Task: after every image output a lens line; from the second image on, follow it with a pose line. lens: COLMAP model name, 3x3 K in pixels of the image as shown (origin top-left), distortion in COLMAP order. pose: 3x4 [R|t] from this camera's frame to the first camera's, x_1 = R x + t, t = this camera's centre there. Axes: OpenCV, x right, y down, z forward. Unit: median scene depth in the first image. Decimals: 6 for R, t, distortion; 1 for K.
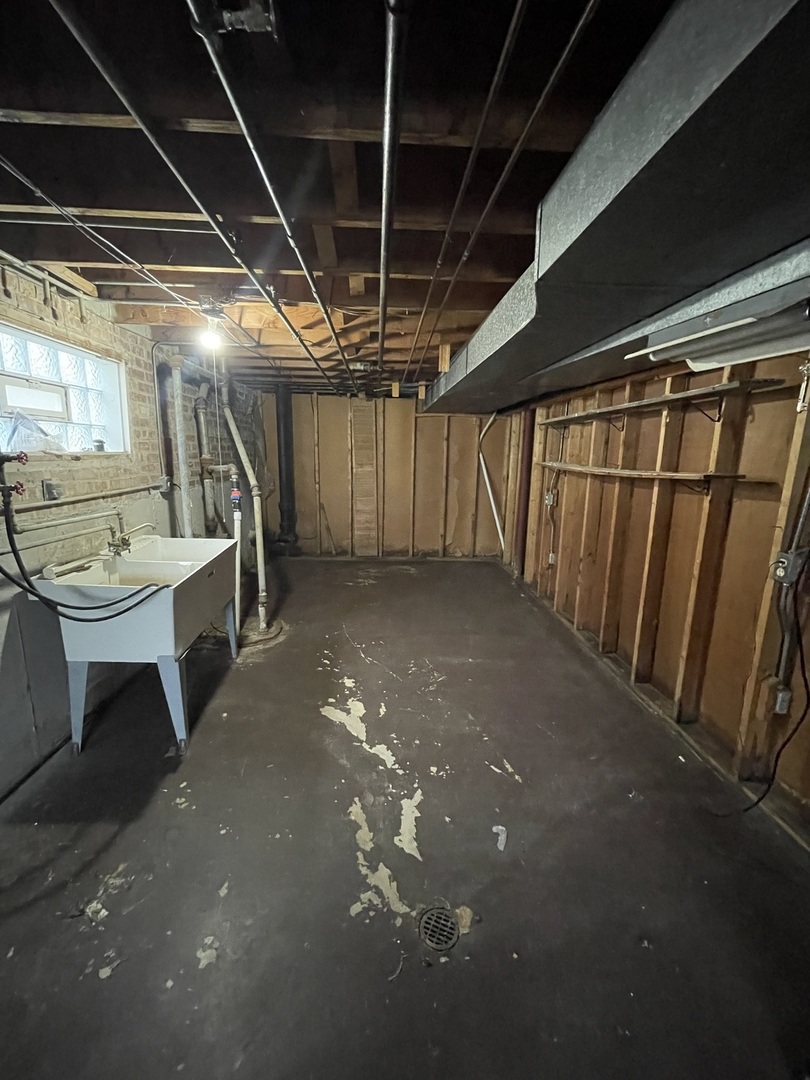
lens RADIAL K [[432.7, 0, 401.9], [0, 432.7, 541.2], [0, 0, 1]] dist [-0.003174, 0.001031]
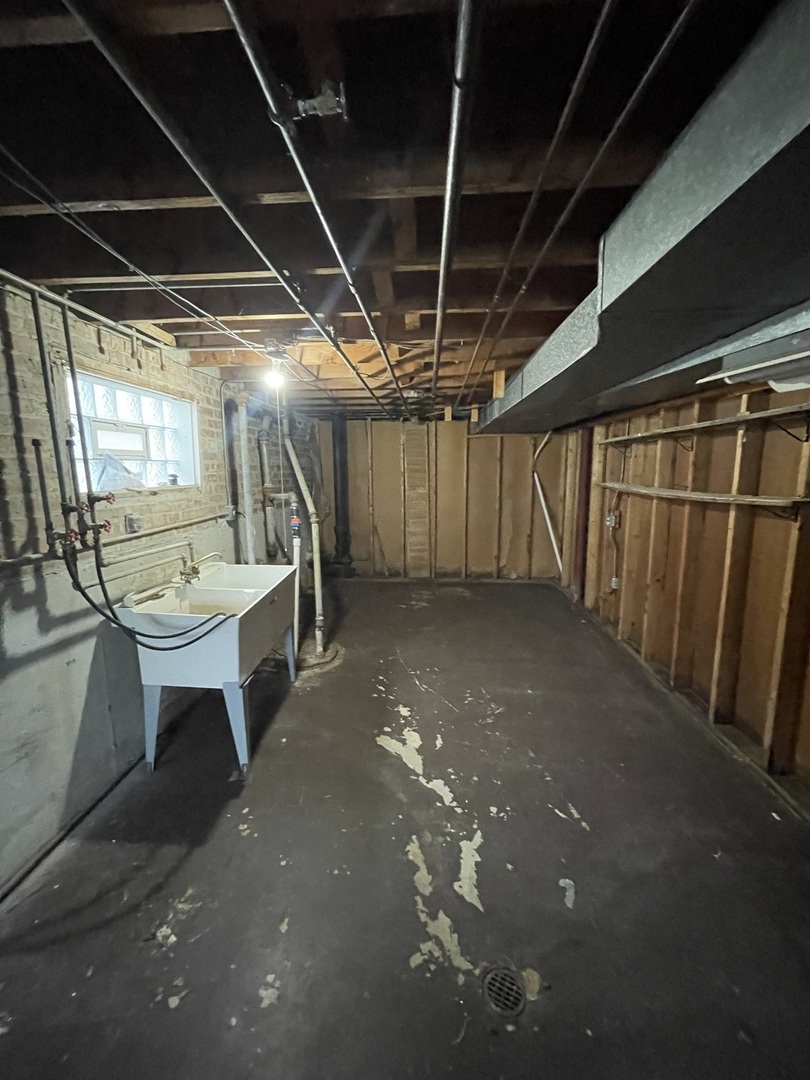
lens RADIAL K [[432.7, 0, 403.1], [0, 432.7, 542.4], [0, 0, 1]] dist [-0.003174, 0.001031]
pose [[0.993403, -0.005902, -0.114526, -0.012373], [0.001543, 0.999272, -0.038111, -0.029031], [0.114668, 0.037683, 0.992689, 0.001704]]
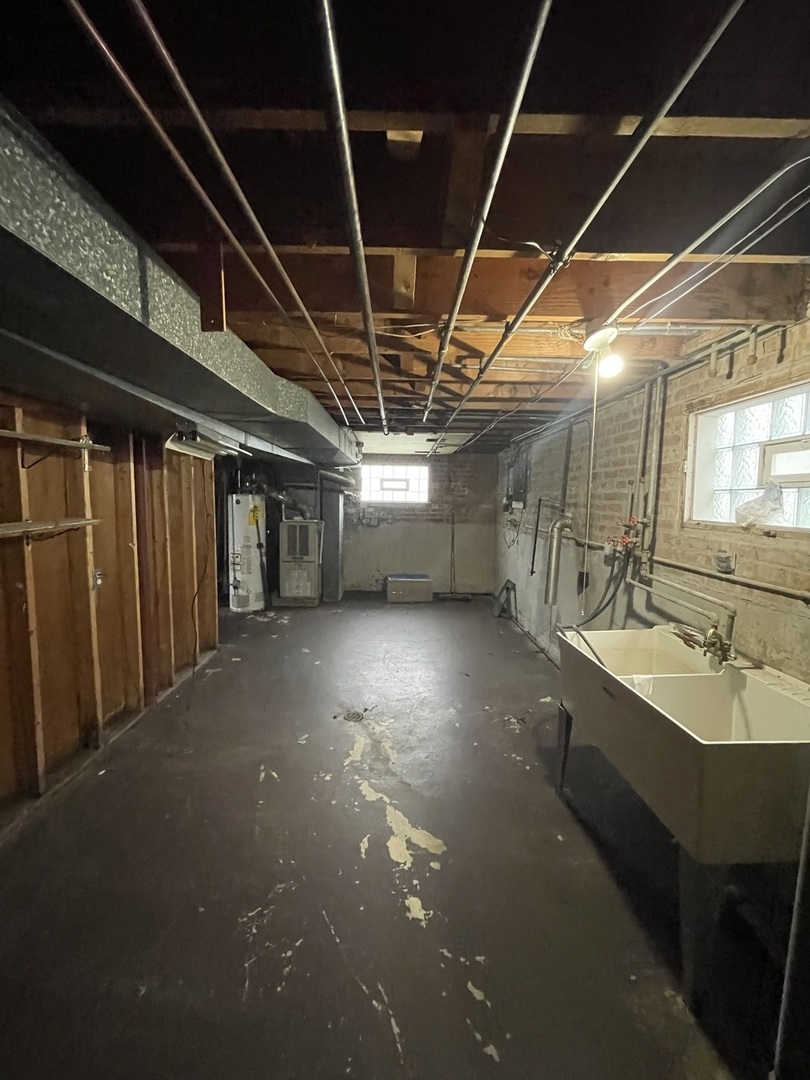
lens RADIAL K [[432.7, 0, 413.0], [0, 432.7, 536.2], [0, 0, 1]] dist [-0.003174, 0.001031]
pose [[-0.999449, -0.028647, 0.016780, -0.152032], [-0.022390, 0.954799, 0.296408, -0.429286], [-0.024513, 0.295869, -0.954914, 1.869349]]
